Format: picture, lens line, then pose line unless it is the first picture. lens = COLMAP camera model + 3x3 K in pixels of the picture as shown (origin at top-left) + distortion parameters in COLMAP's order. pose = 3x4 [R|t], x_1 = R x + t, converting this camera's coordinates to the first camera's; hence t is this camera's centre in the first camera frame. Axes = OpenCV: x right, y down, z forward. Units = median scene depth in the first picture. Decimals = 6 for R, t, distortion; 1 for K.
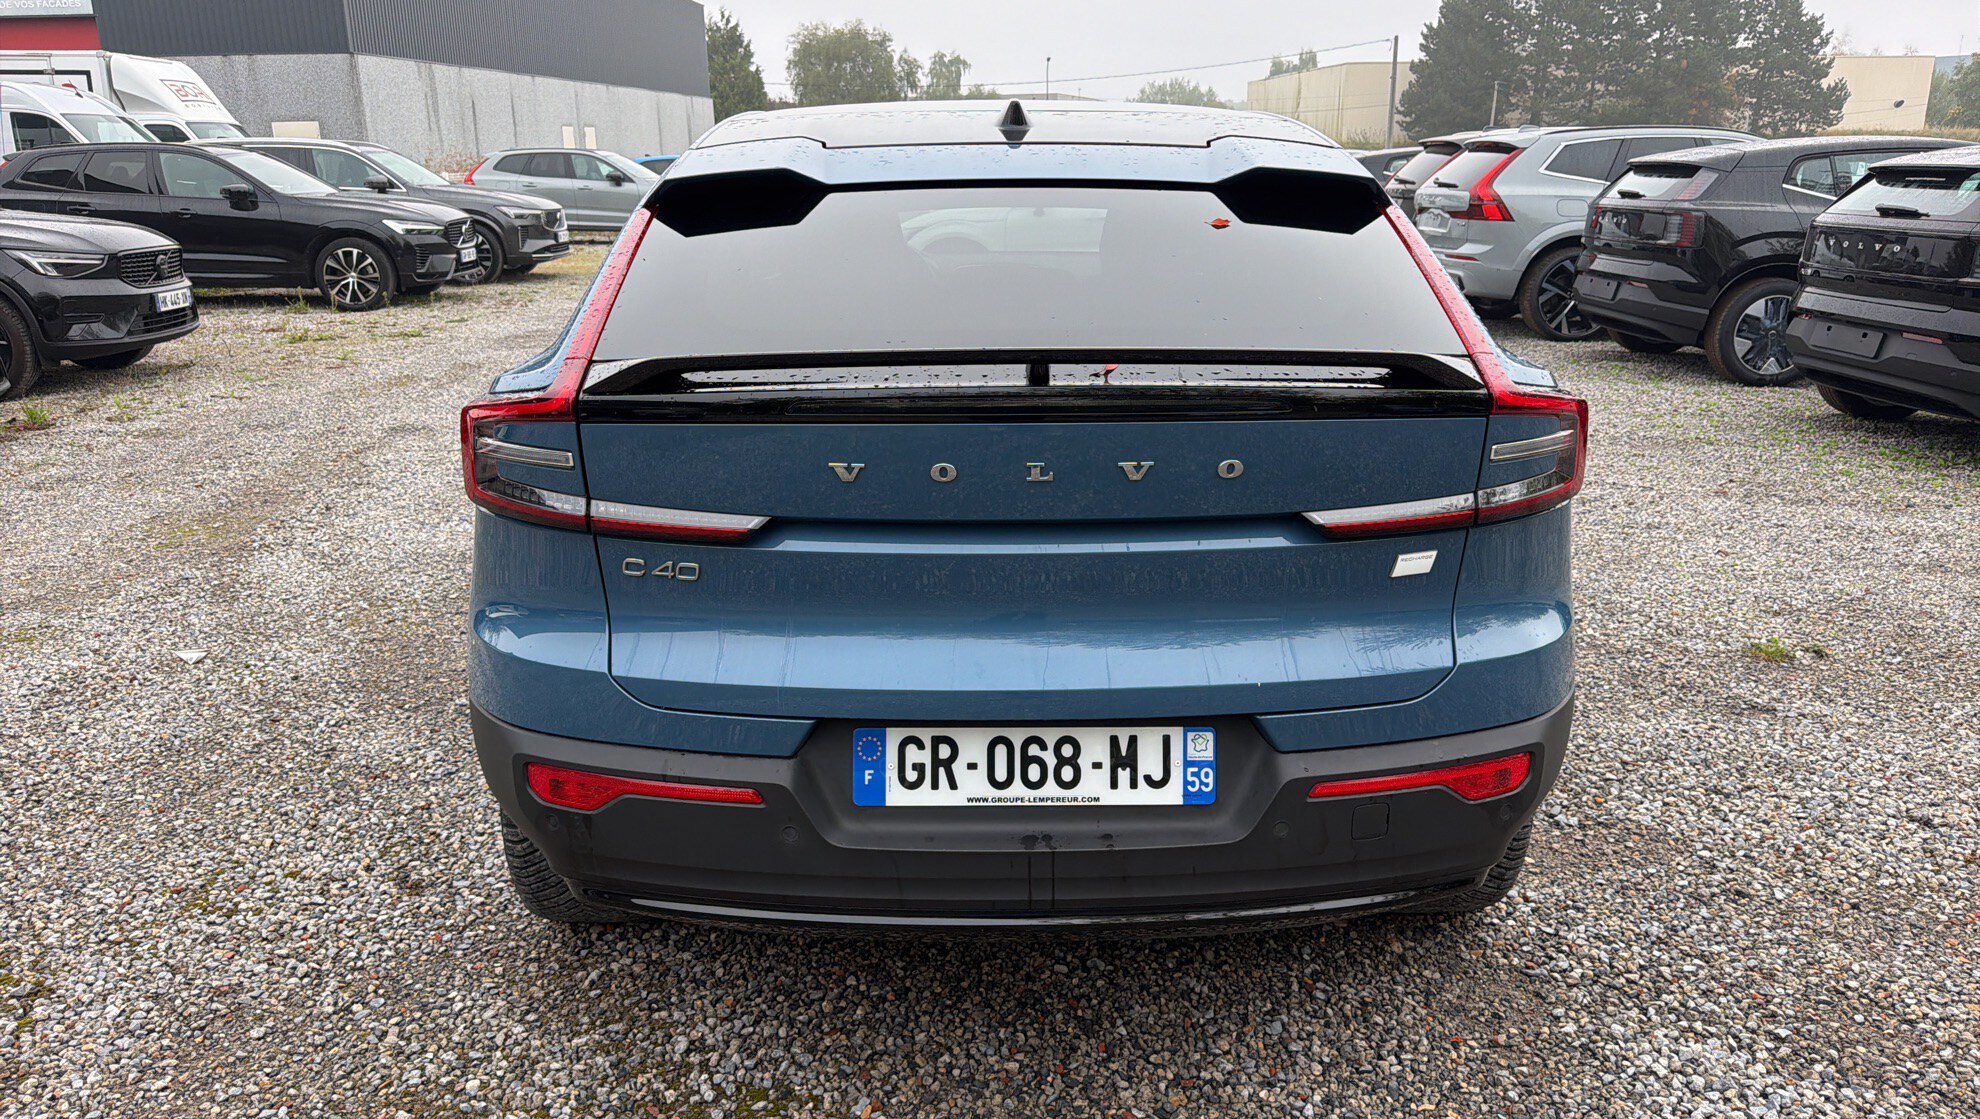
lens RADIAL K [[1390.2, 0, 1001.8], [0, 1390.2, 537.8], [0, 0, 1]] dist [0.041011, -0.057680]
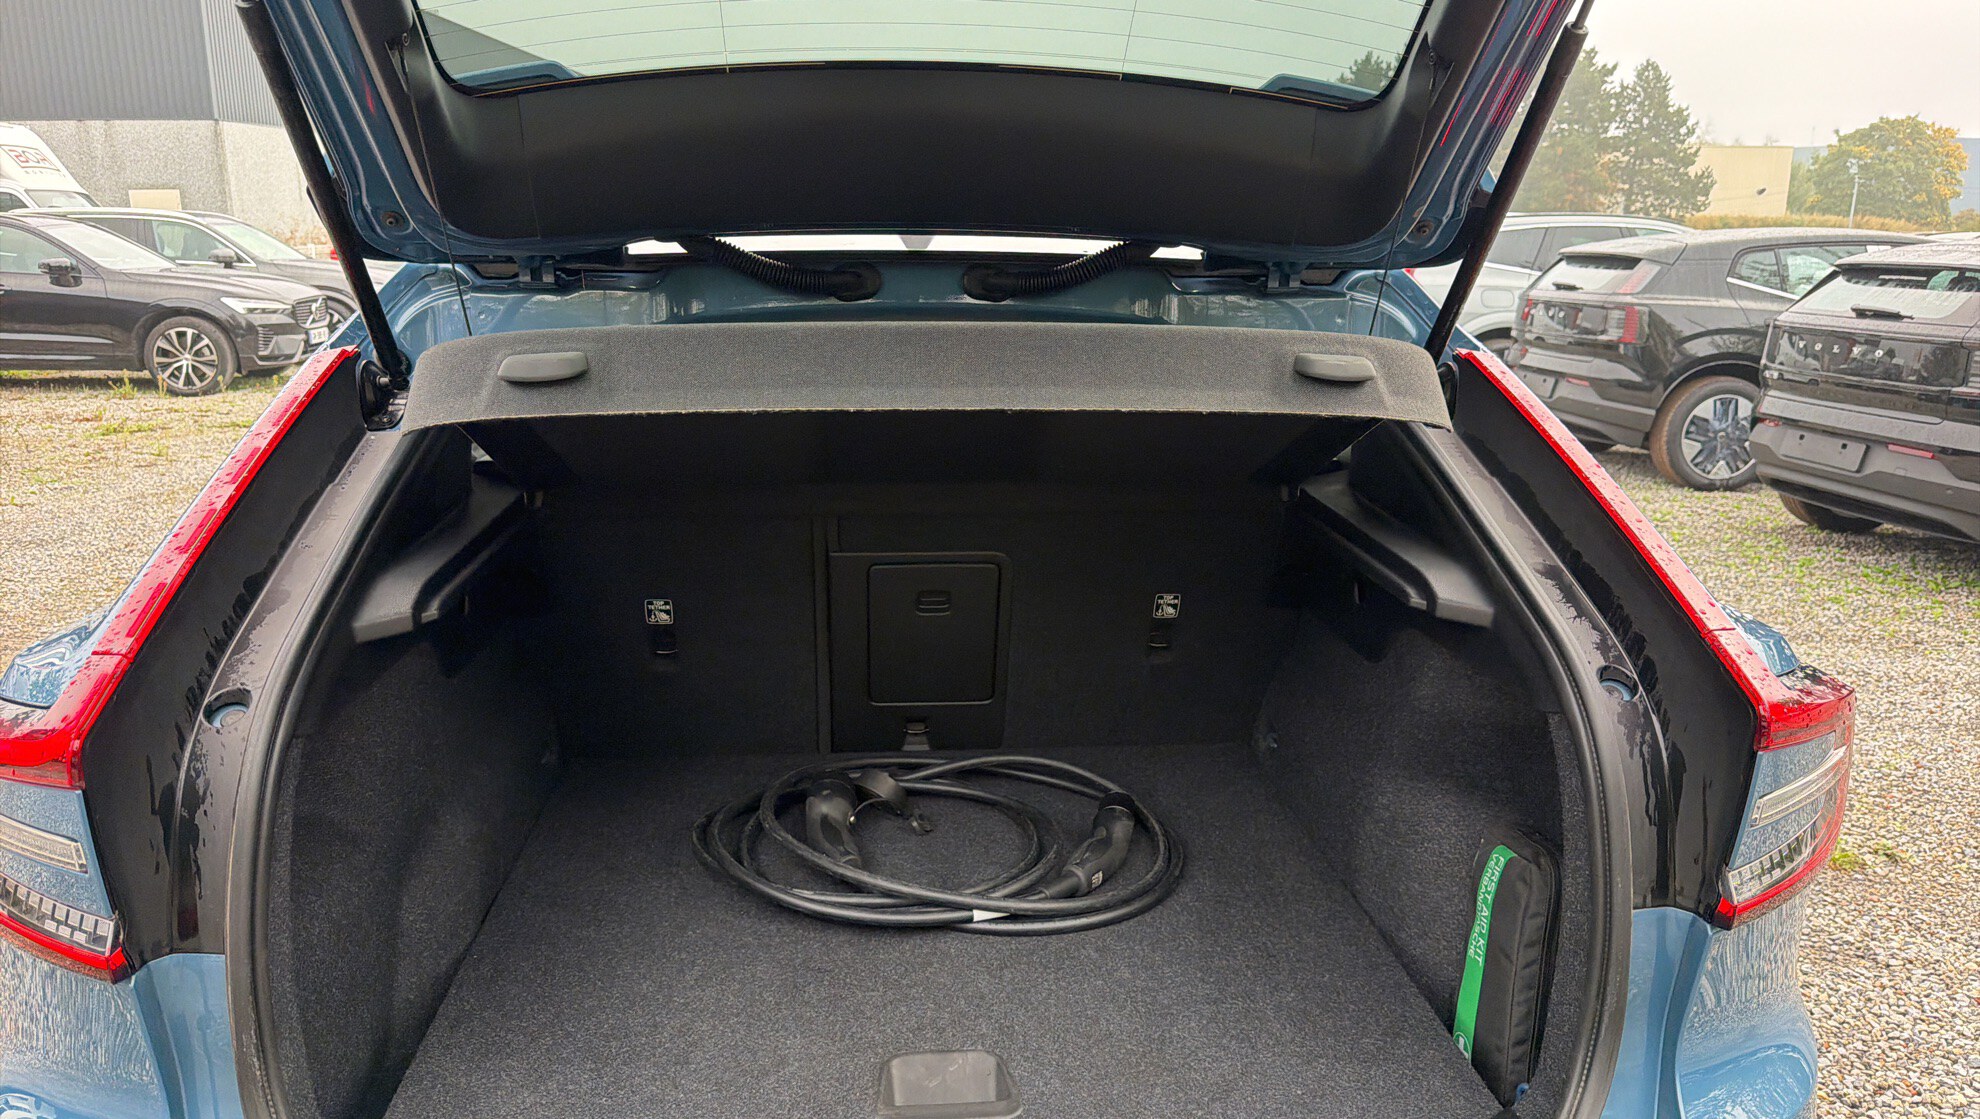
lens RADIAL K [[1400.4, 0, 982.2], [0, 1400.4, 554.9], [0, 0, 1]] dist [0.055542, -0.085999]
pose [[0.998215, -0.002556, 0.059663, -0.000317], [0.005053, 0.999116, -0.041740, -0.058466], [-0.059503, 0.041967, 0.997346, 0.180243]]
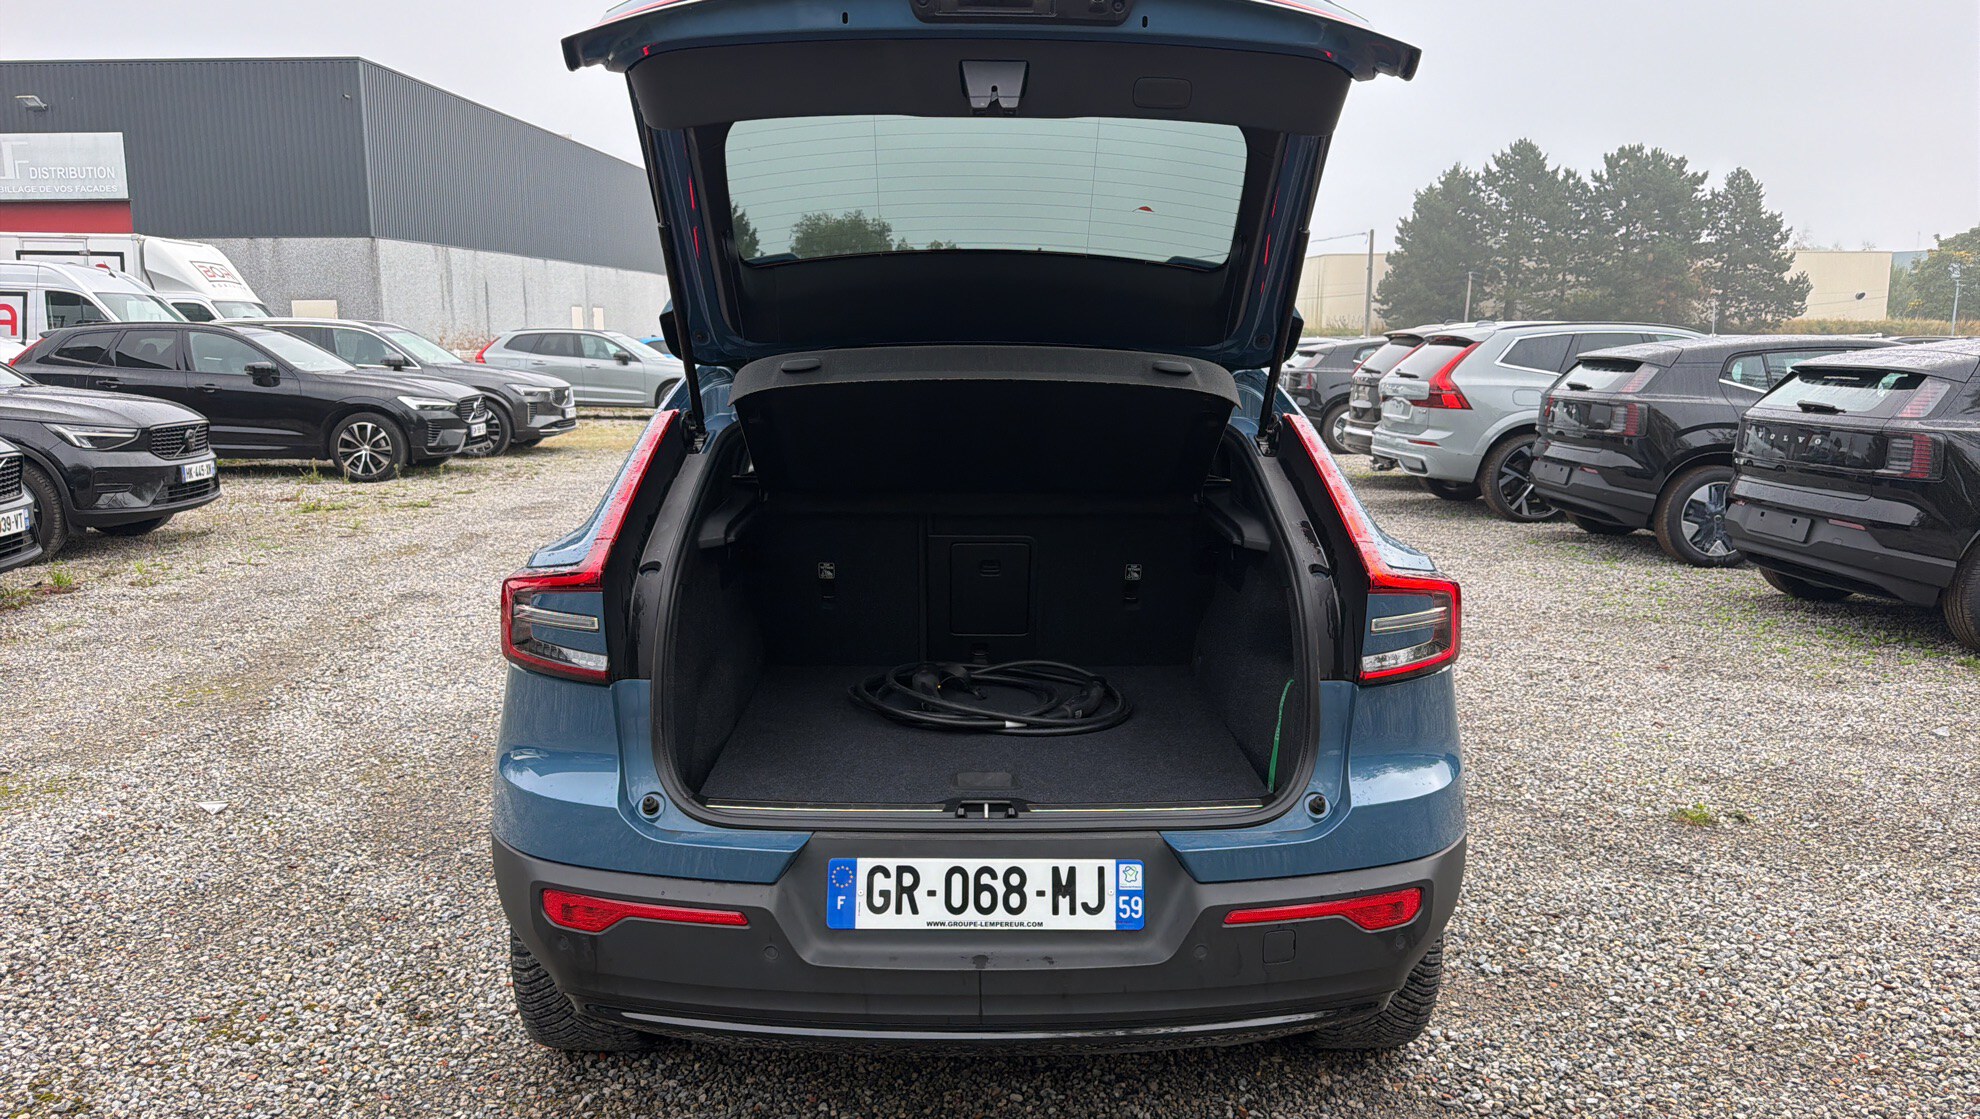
lens RADIAL K [[1381.2, 0, 996.1], [0, 1381.2, 534.8], [0, 0, 1]] dist [0.052674, -0.079556]
pose [[0.999951, 0.009538, 0.002520, 0.010791], [-0.009149, 0.992137, -0.124819, 0.005254], [-0.003690, 0.124790, 0.992176, -0.071706]]
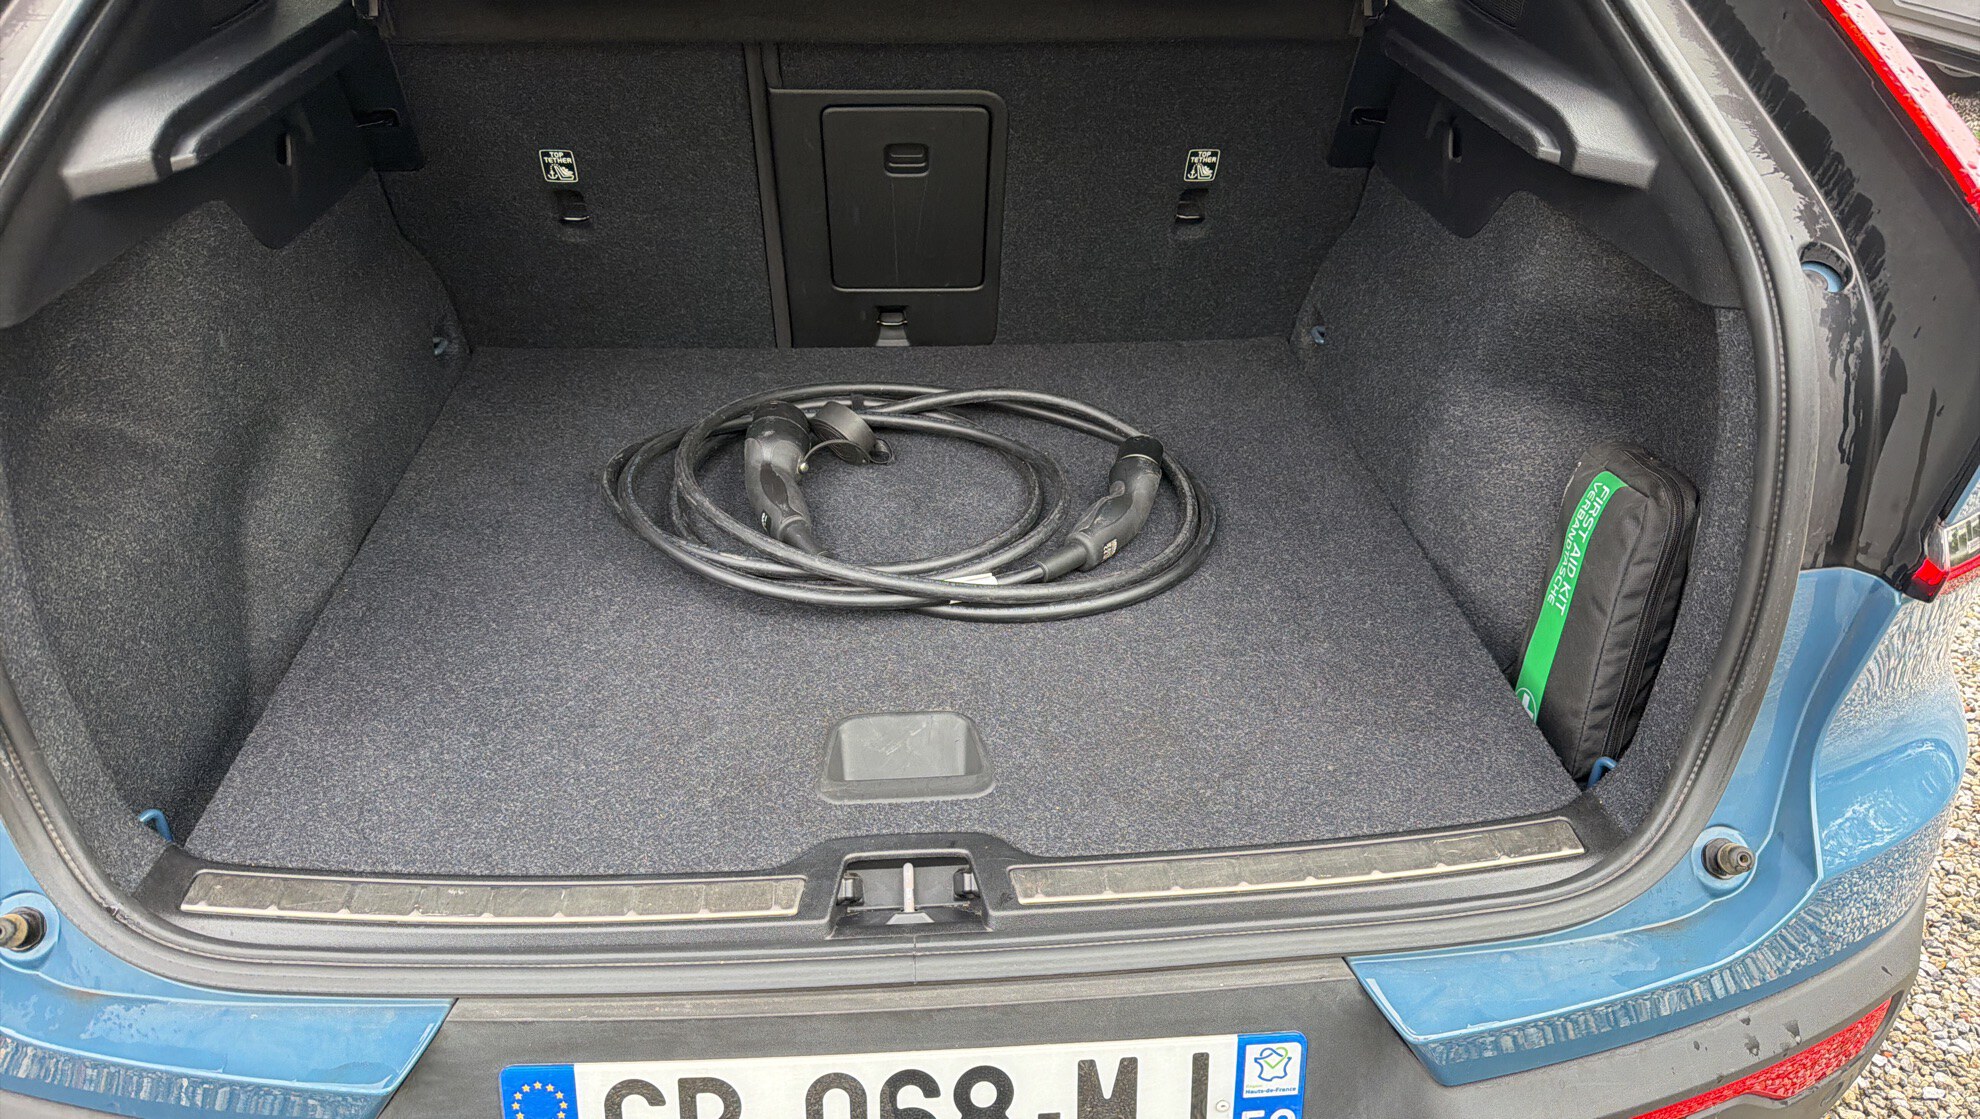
lens RADIAL K [[1400.4, 0, 982.2], [0, 1400.4, 554.9], [0, 0, 1]] dist [0.055542, -0.085999]
pose [[0.998920, -0.010821, 0.045182, 0.011484], [-0.001061, 0.966929, 0.255043, -0.055894], [-0.046448, -0.254816, 0.965873, 0.248310]]
